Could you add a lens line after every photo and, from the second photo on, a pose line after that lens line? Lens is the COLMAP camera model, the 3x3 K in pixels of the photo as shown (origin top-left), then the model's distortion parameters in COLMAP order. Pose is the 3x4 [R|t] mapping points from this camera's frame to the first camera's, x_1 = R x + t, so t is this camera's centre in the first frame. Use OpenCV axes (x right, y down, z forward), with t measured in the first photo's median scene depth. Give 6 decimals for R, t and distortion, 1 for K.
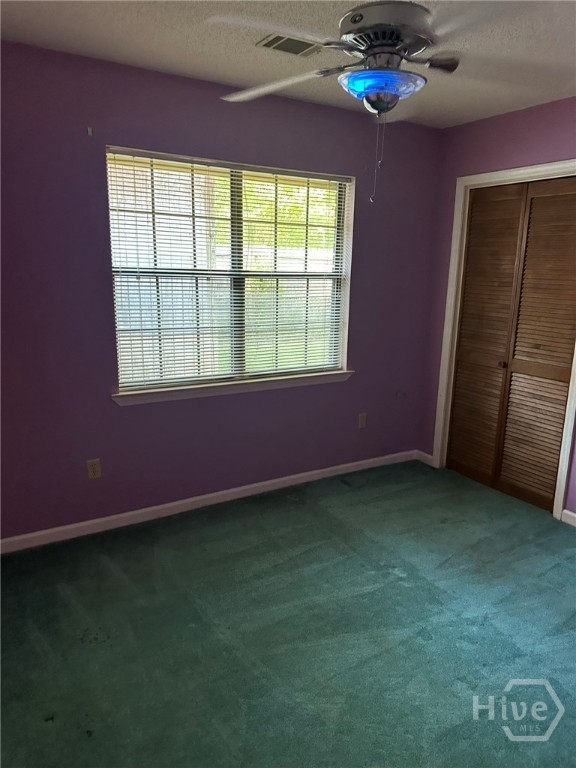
lens RADIAL K [[548.0, 0, 288.0], [0, 548.0, 384.0], [0, 0, 1]] dist [0.103245, -0.152235]
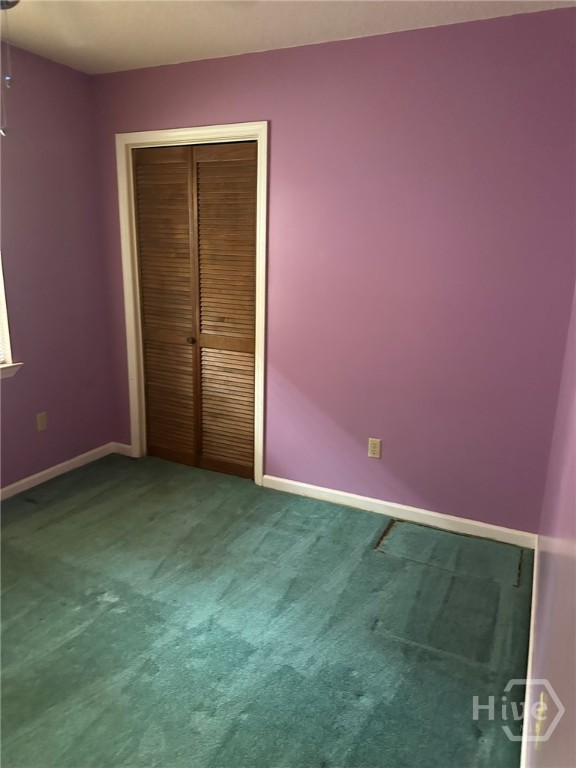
lens RADIAL K [[548.0, 0, 288.0], [0, 548.0, 384.0], [0, 0, 1]] dist [0.103245, -0.152235]
pose [[0.844509, -0.135162, 0.518204, 0.026291], [0.111373, 0.990797, 0.076925, -0.015898], [-0.523833, -0.007250, 0.851790, 0.105890]]
